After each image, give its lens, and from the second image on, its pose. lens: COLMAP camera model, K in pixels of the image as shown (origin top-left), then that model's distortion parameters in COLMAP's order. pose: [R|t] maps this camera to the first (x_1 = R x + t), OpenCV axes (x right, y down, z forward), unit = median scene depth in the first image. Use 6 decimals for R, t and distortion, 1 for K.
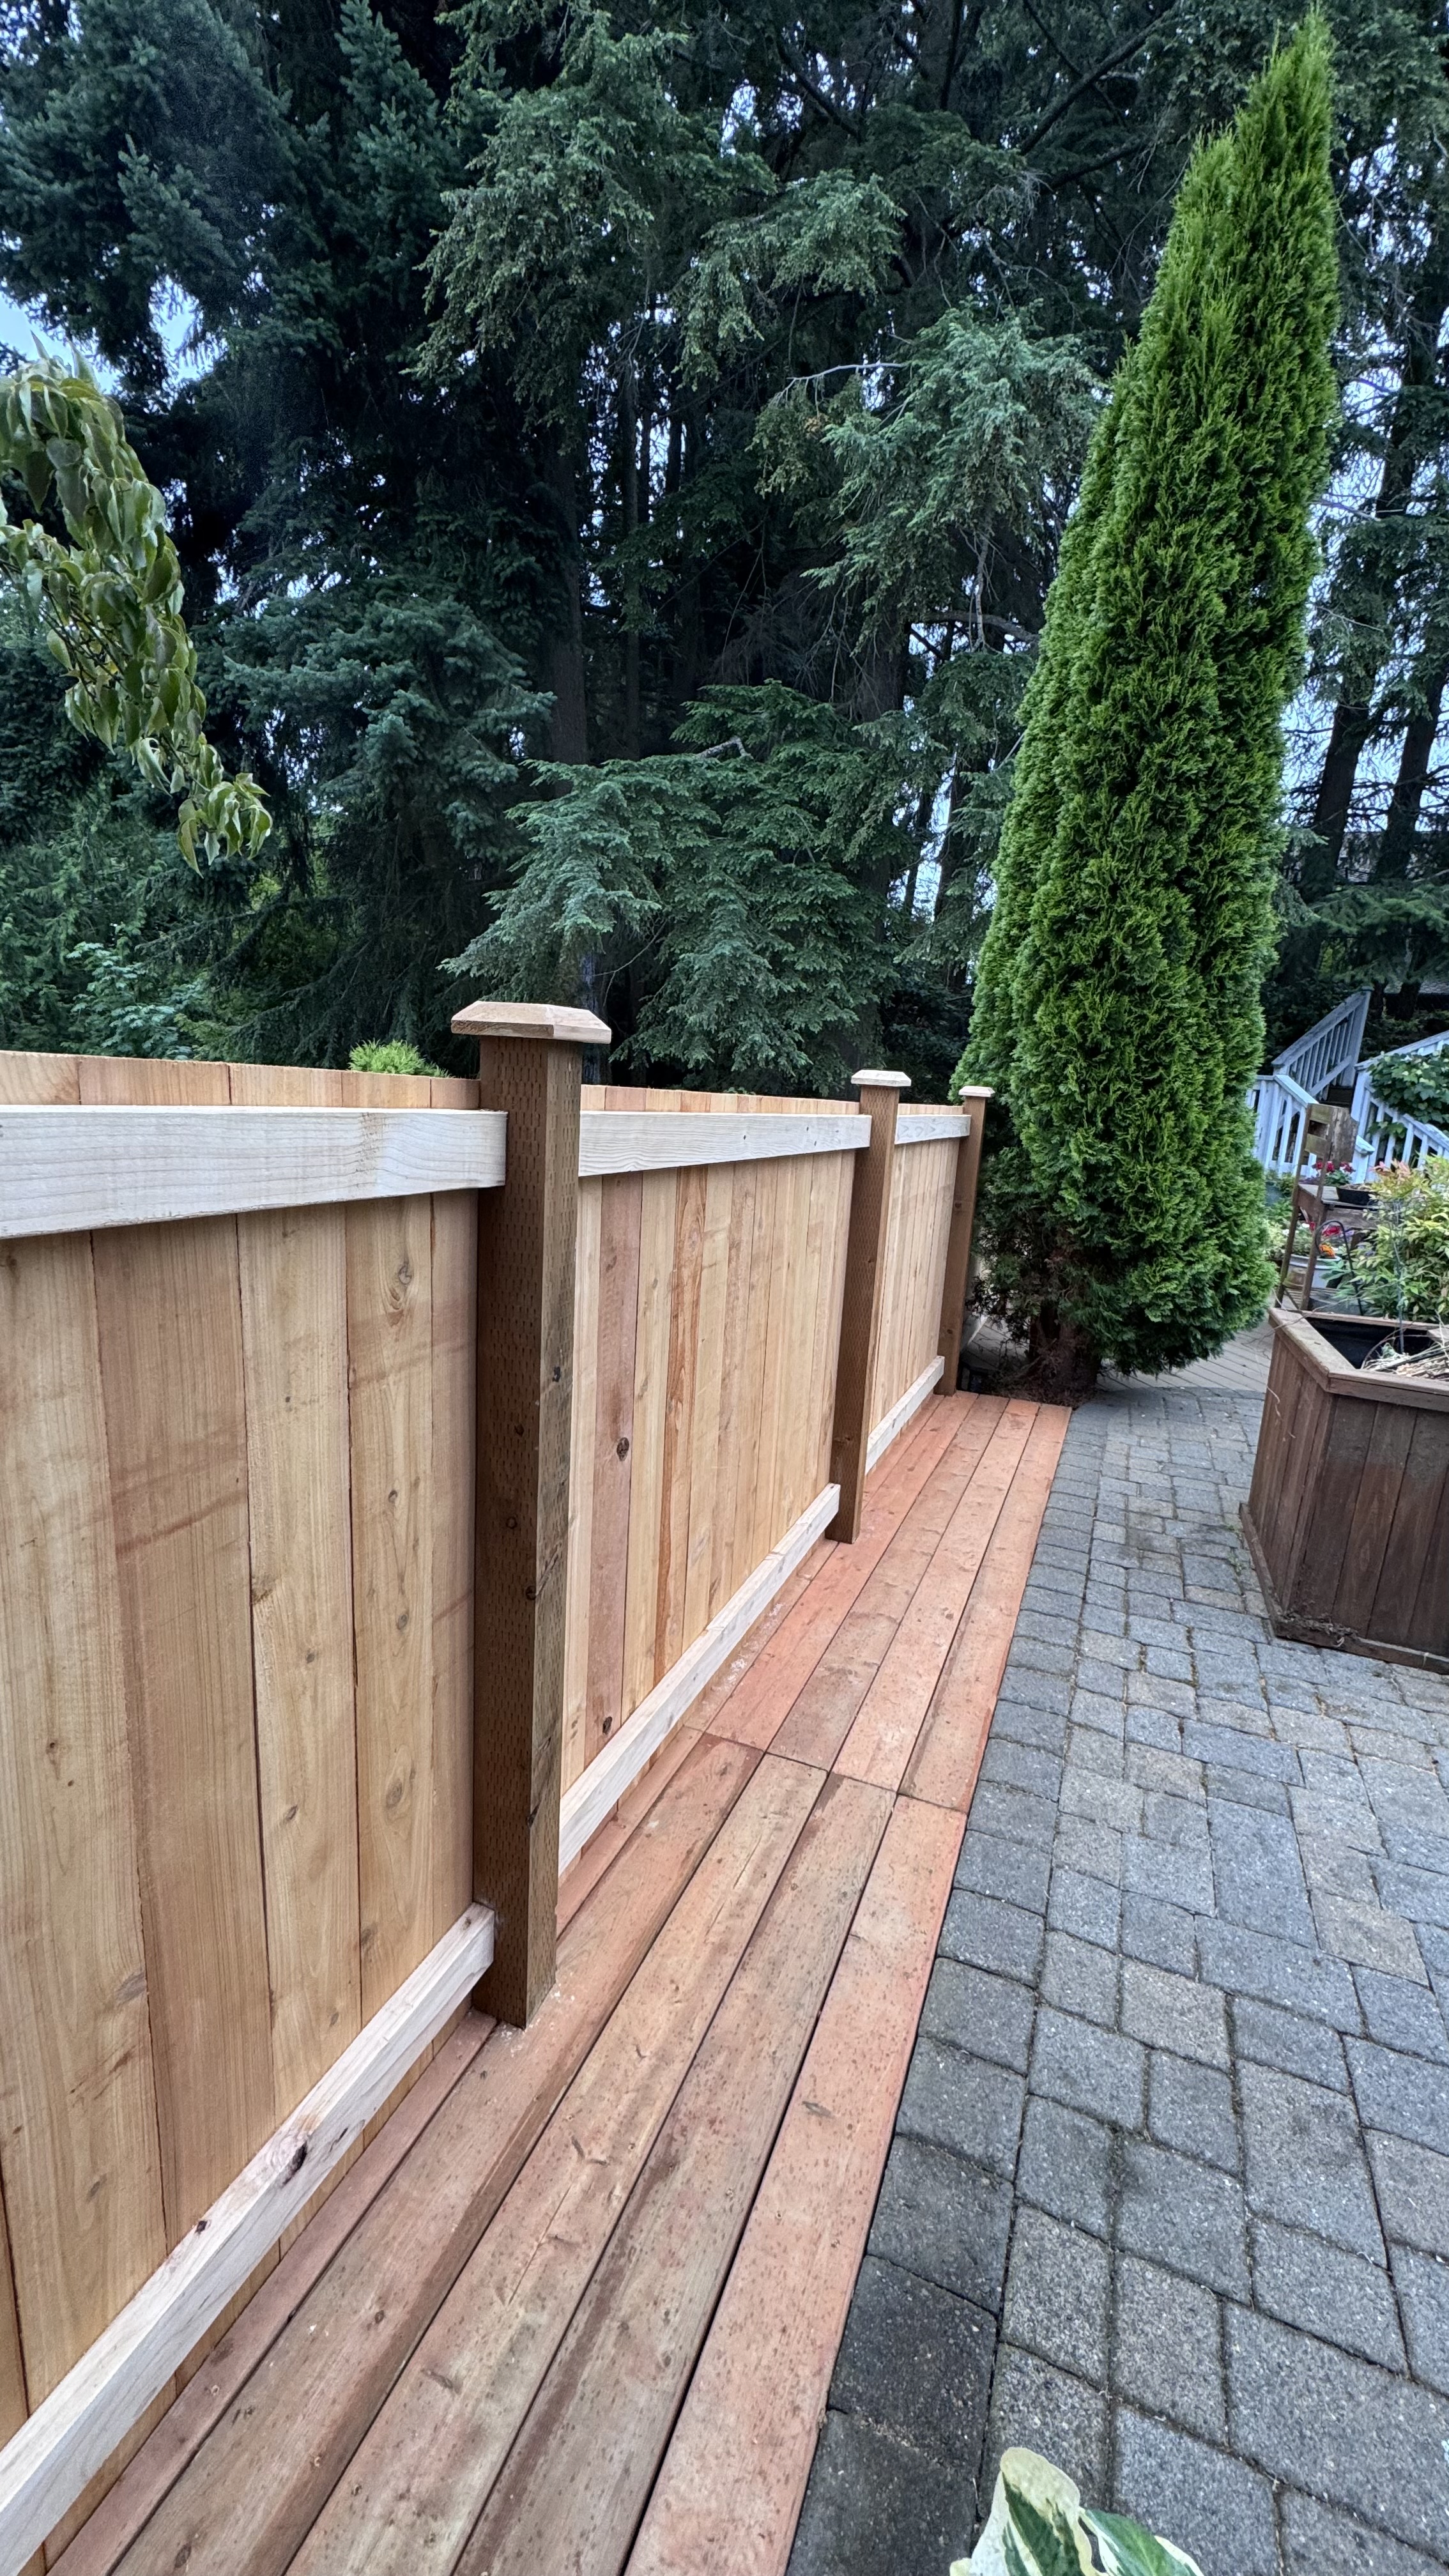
lens RADIAL K [[1029.3, 0, 724.5], [0, 1029.3, 1288.0], [0, 0, 1]] dist [0.000216, -0.000164]
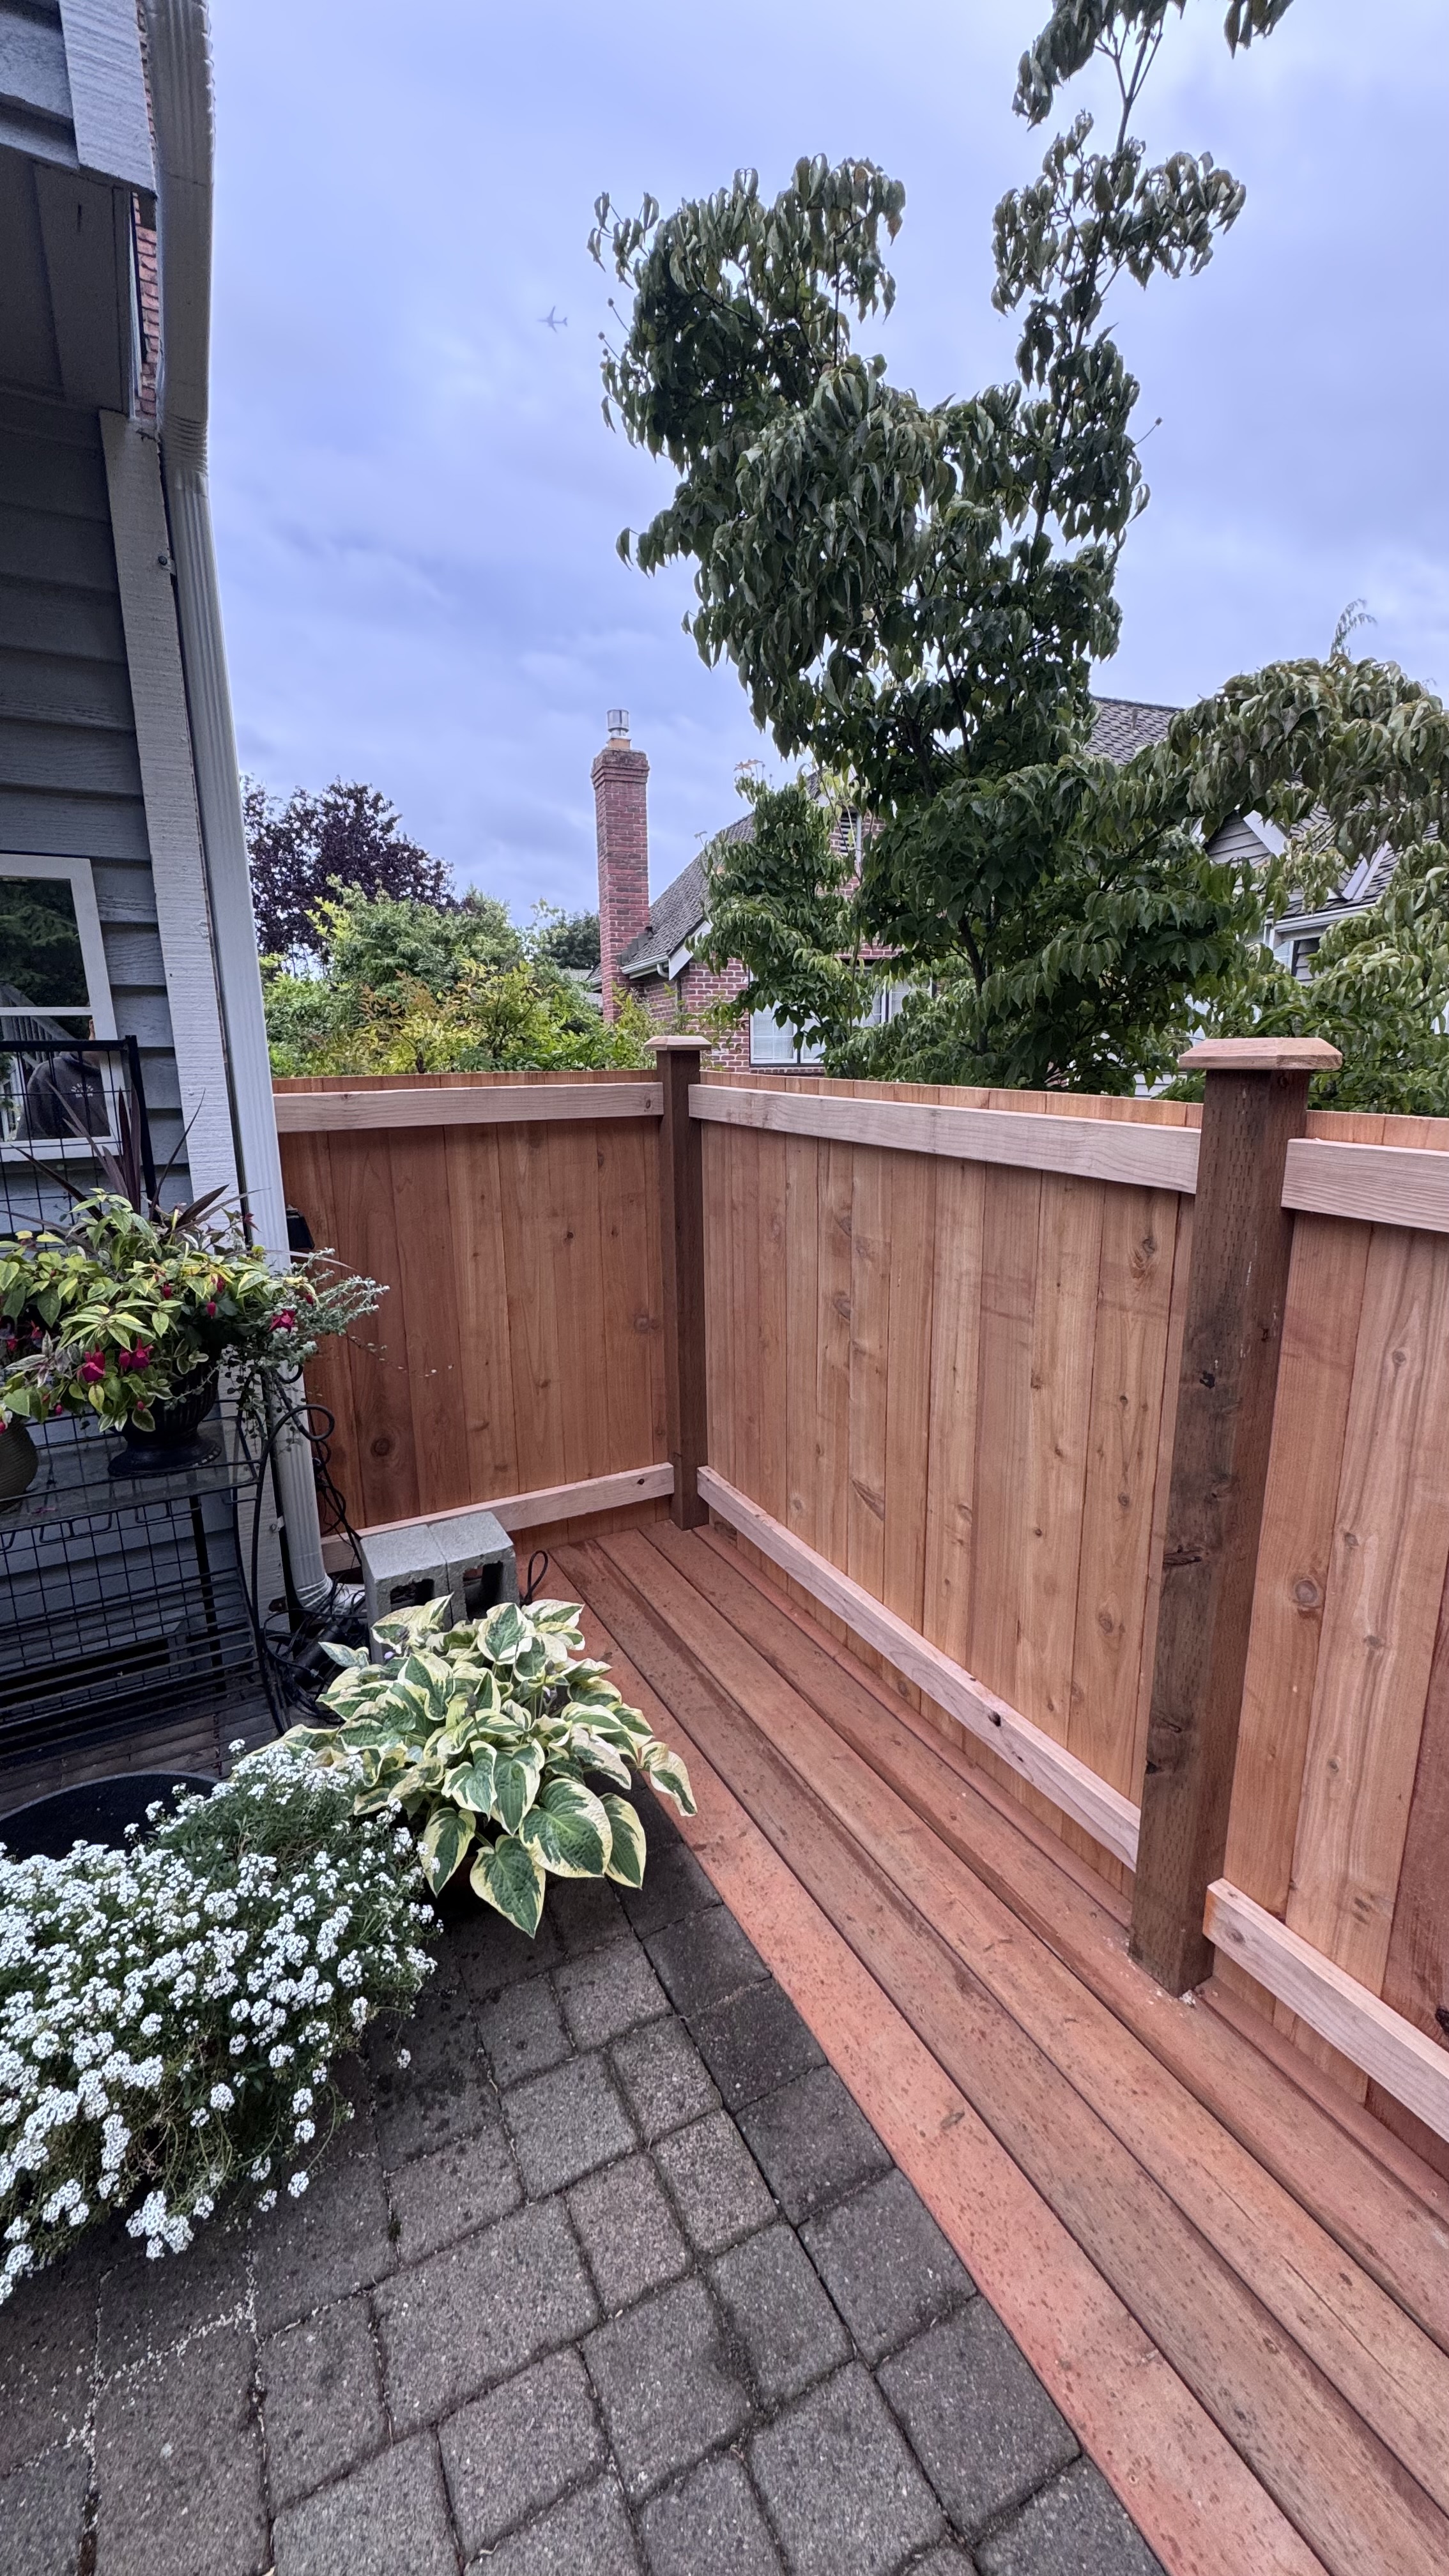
lens RADIAL K [[1029.3, 0, 724.5], [0, 1029.3, 1288.0], [0, 0, 1]] dist [0.000216, -0.000164]
pose [[-0.640502, 0.111990, -0.759747, 1.054586], [-0.193881, 0.933682, 0.301079, -0.252425], [0.743080, 0.340142, -0.576312, 1.330754]]
